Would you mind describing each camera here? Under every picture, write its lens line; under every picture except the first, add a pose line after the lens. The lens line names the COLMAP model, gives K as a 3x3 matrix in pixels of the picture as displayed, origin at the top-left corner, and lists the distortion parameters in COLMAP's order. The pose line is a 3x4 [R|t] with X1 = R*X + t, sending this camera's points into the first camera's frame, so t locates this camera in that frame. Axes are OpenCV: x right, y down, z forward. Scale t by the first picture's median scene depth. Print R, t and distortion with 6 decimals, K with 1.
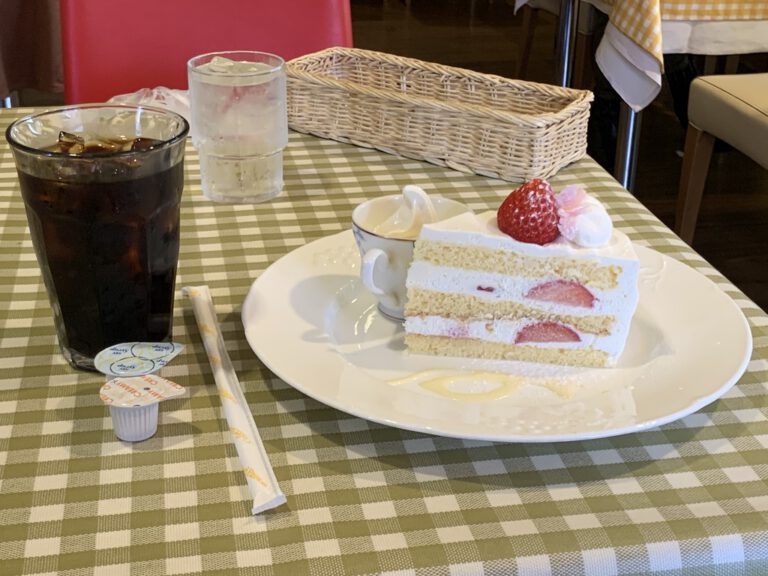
lens RADIAL K [[1231.5, 0, 382.4], [0, 1231.5, 289.1], [0, 0, 1]] dist [0.120704, 0.000000]
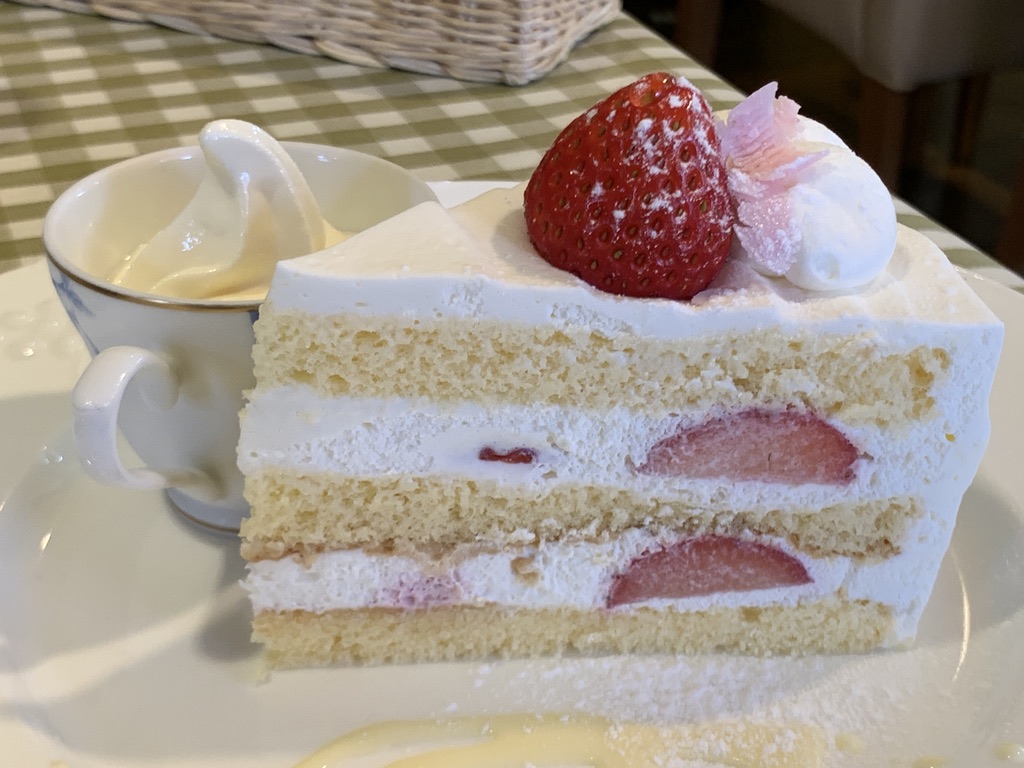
lens RADIAL K [[1642.0, 0, 512.8], [0, 1642.0, 380.7], [0, 0, 1]] dist [0.120704, 0.000000]
pose [[0.982753, -0.093320, 0.159652, 0.022482], [0.077584, 0.991742, 0.102120, -0.058353], [-0.167863, -0.087972, 0.981877, 0.600496]]
